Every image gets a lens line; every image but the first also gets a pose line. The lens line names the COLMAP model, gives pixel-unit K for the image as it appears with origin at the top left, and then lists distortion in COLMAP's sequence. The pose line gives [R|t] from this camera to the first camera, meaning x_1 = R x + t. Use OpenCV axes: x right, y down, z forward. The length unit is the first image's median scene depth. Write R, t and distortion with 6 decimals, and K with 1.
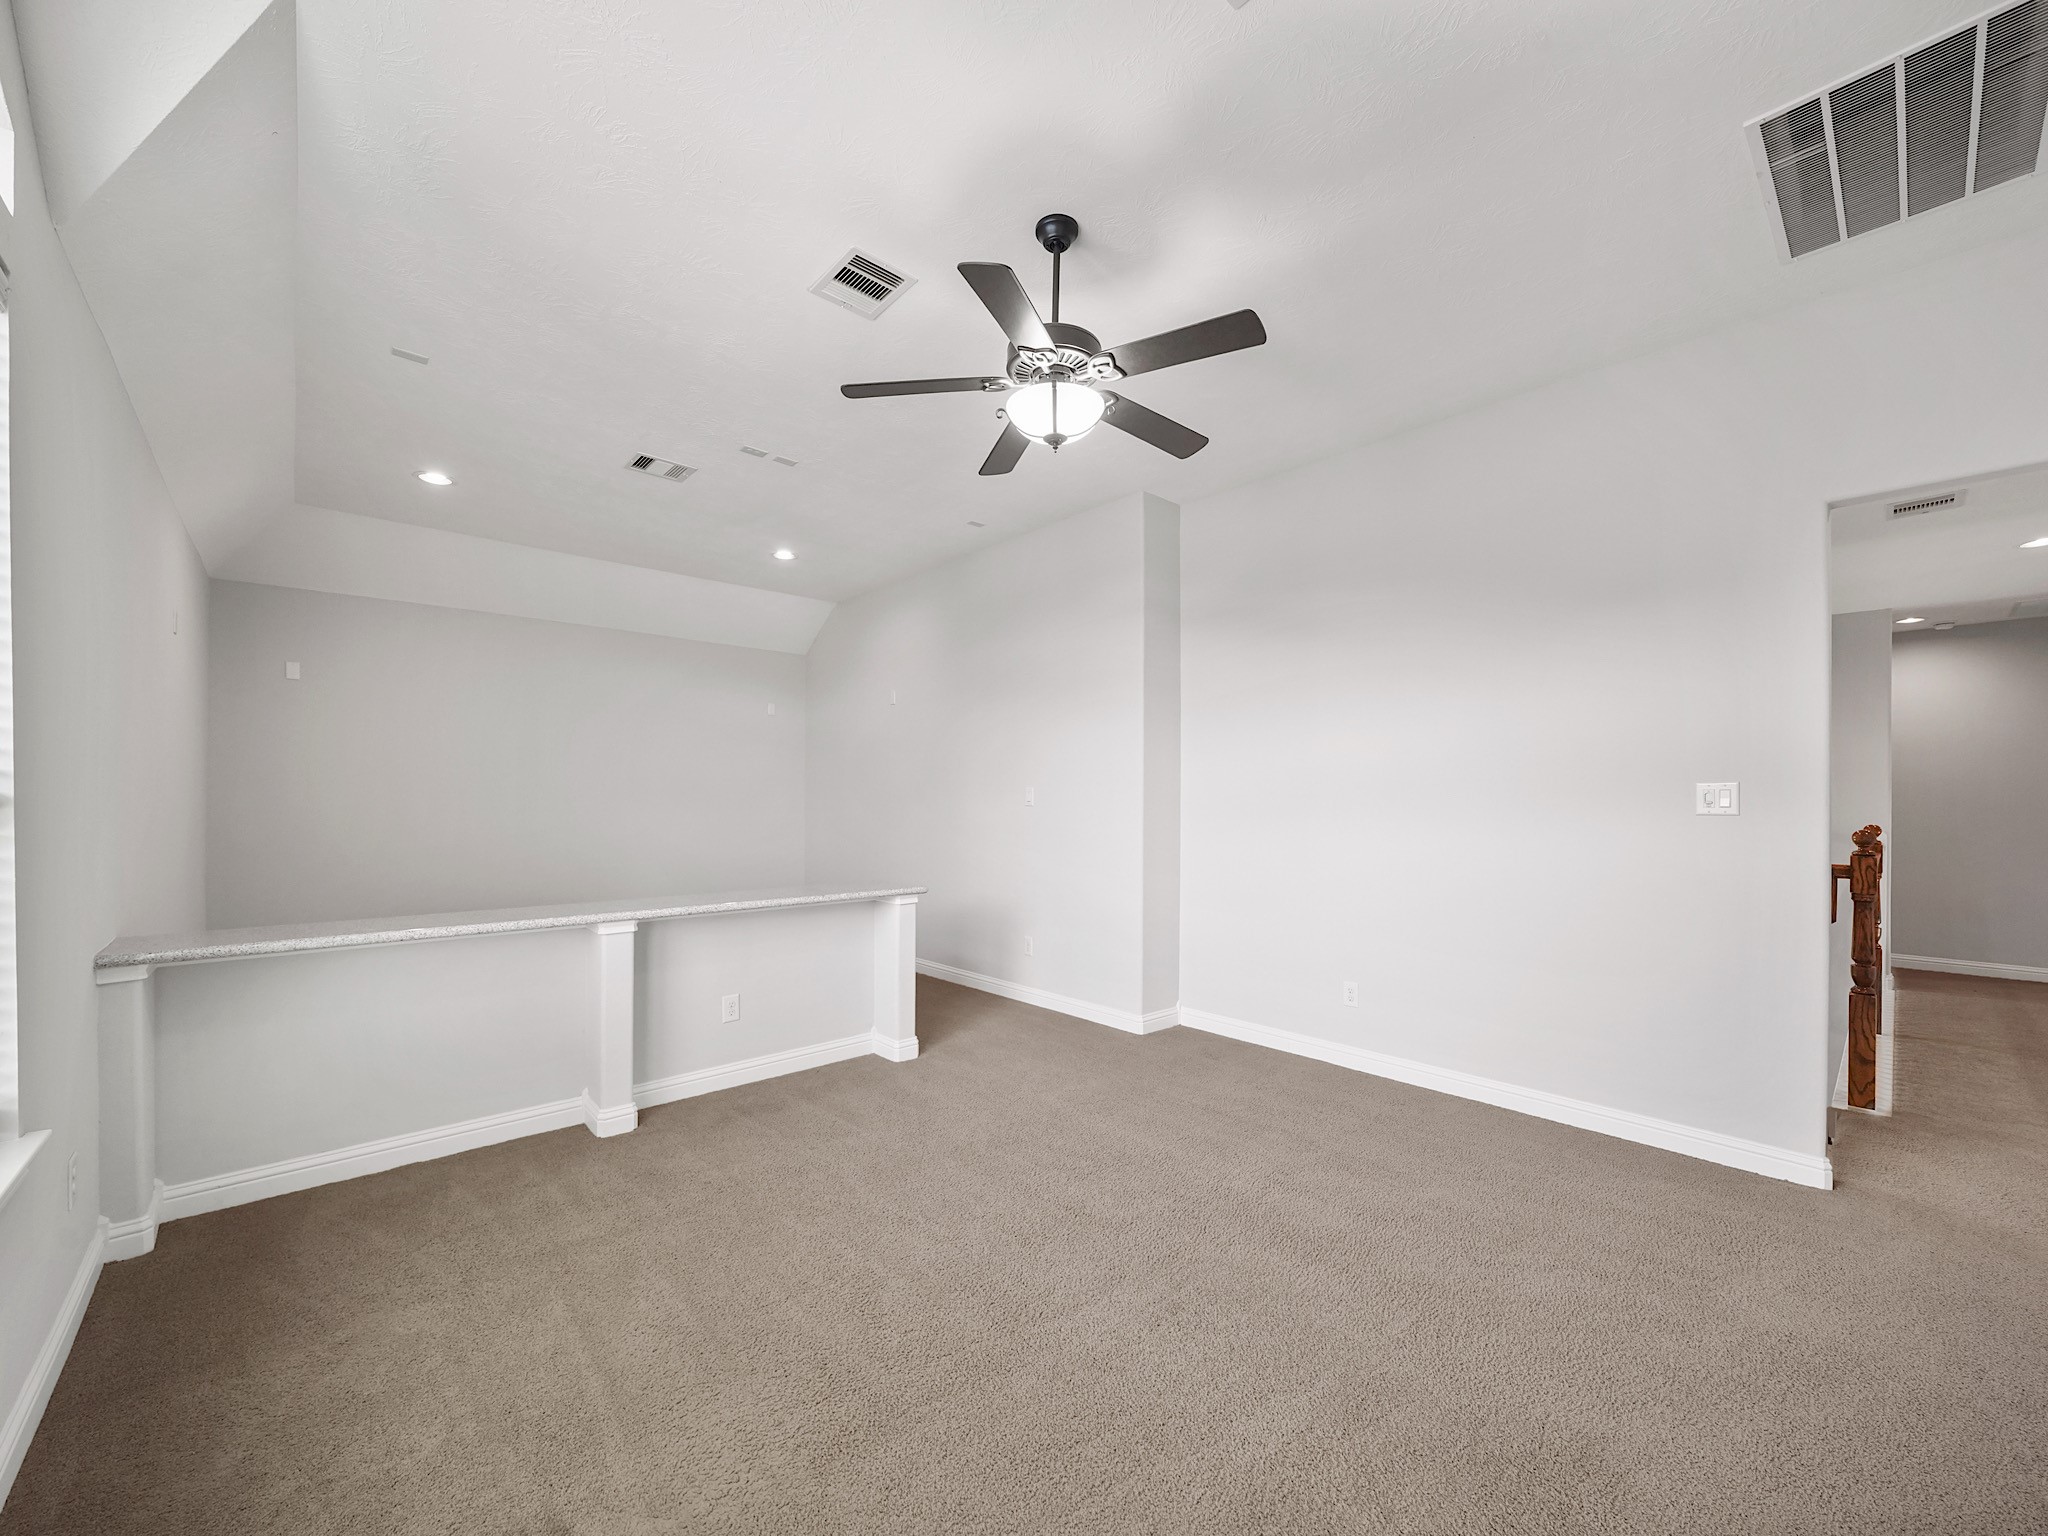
lens RADIAL K [[792.3, 0, 1021.3], [0, 792.3, 789.5], [0, 0, 1]] dist [-0.002463, 0.000010]
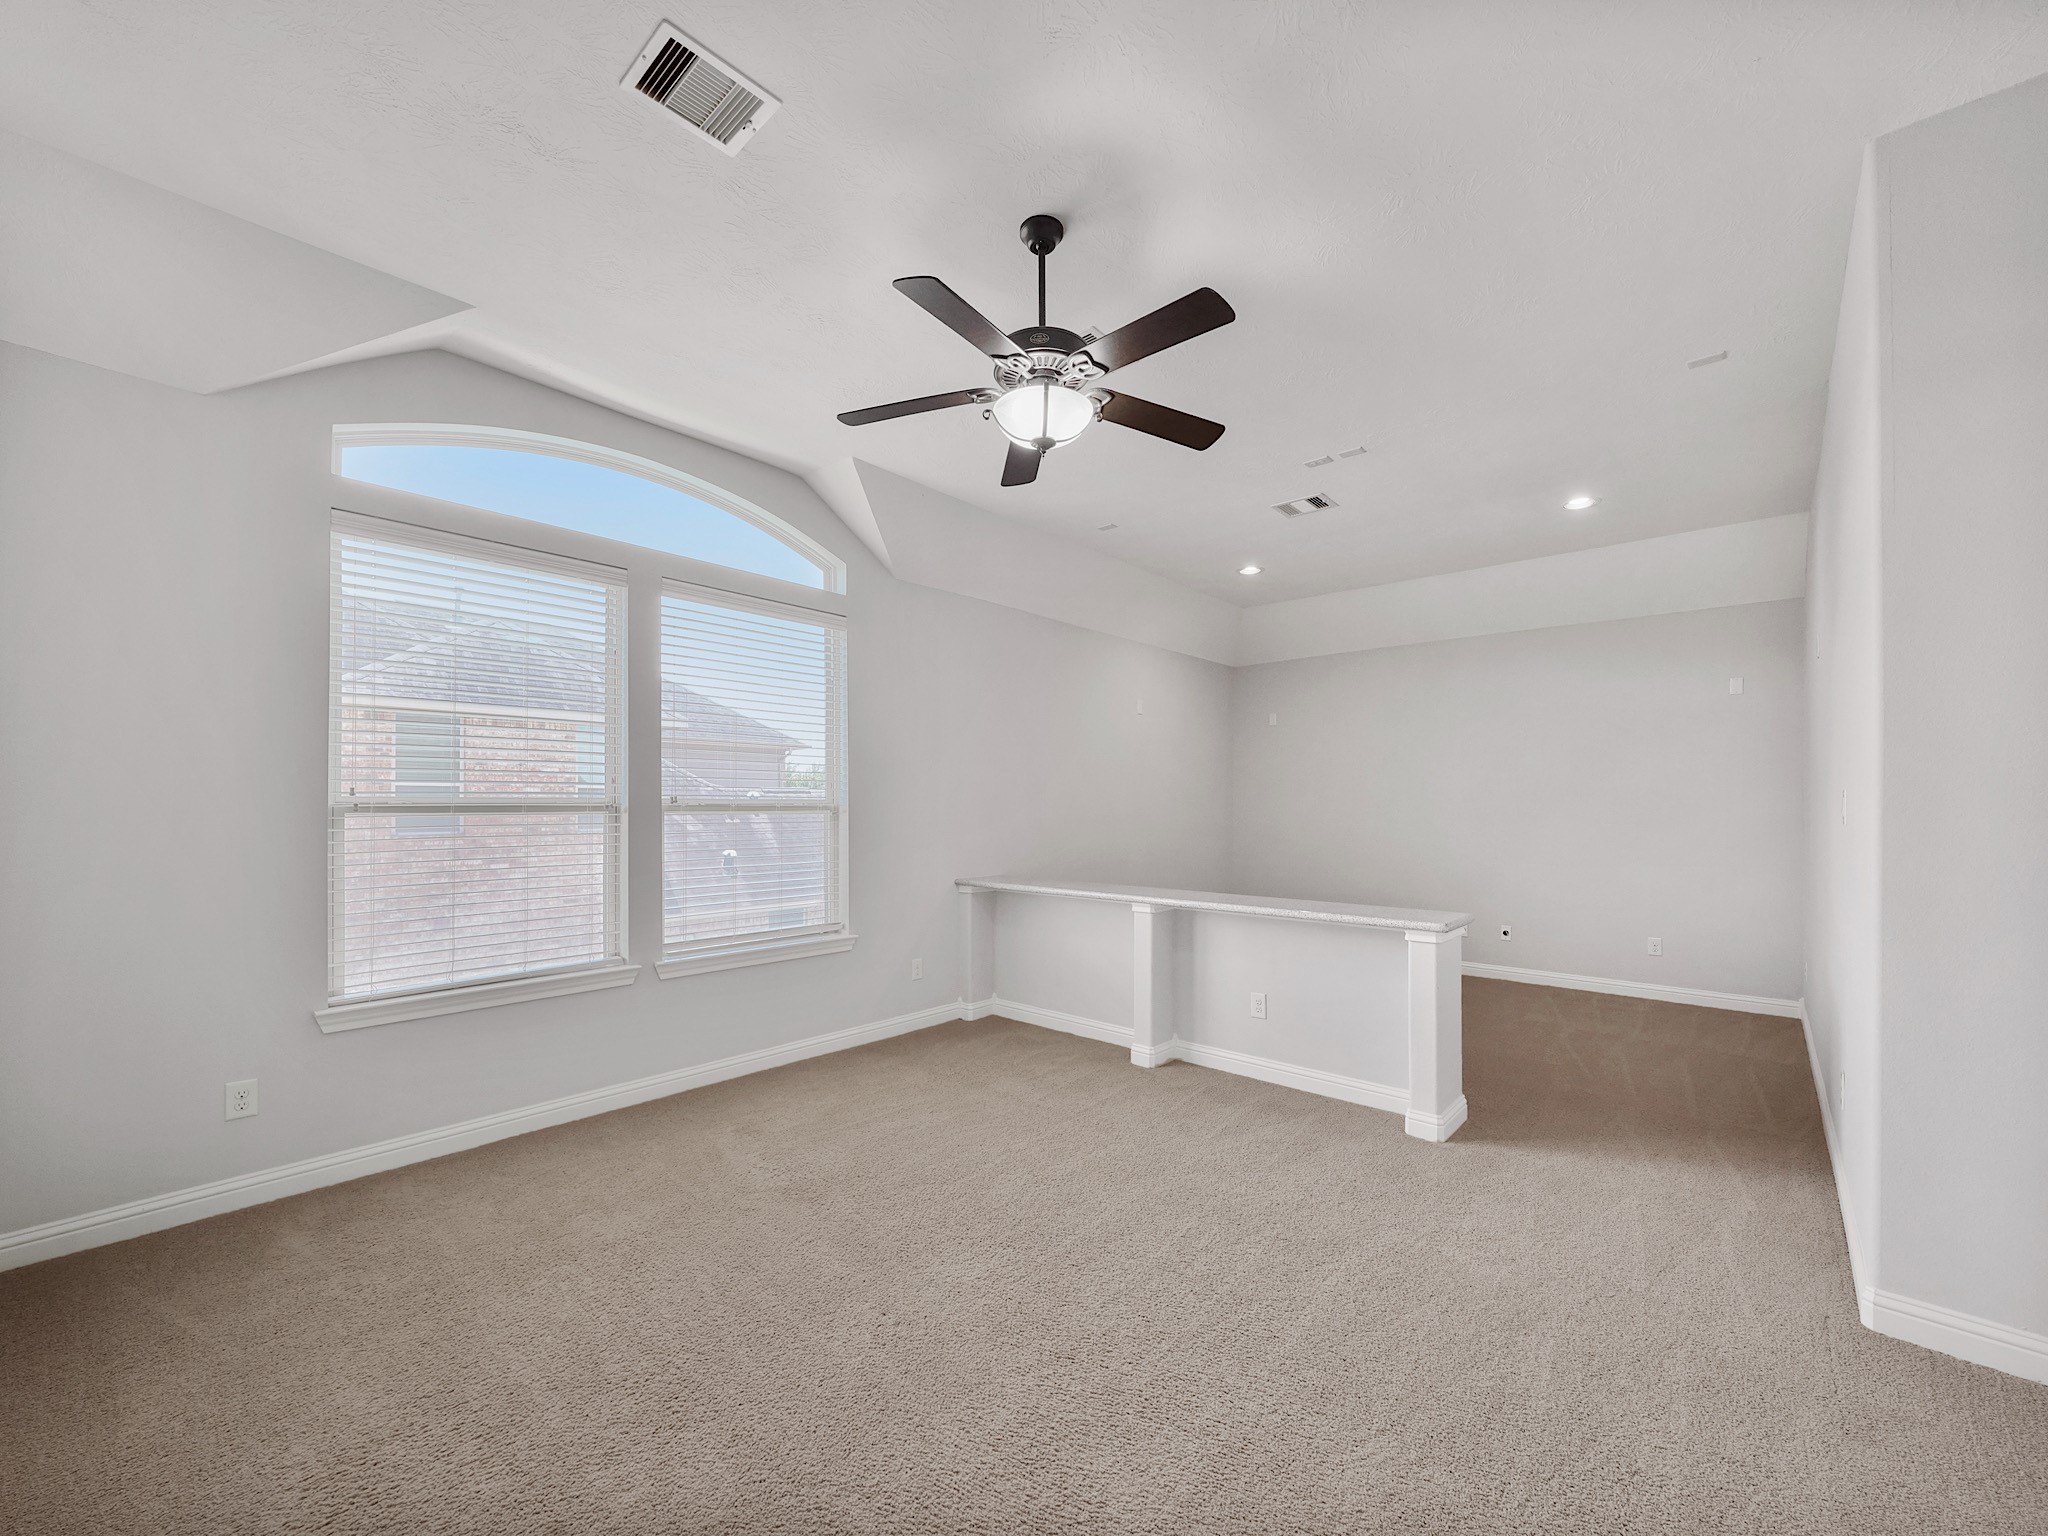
lens RADIAL K [[792.3, 0, 1021.3], [0, 792.3, 789.5], [0, 0, 1]] dist [-0.002463, 0.000010]
pose [[0.120722, -0.023010, -0.992420, 0.748566], [0.009845, 0.999710, -0.021981, 0.005303], [0.992637, -0.007116, 0.120914, 0.626935]]
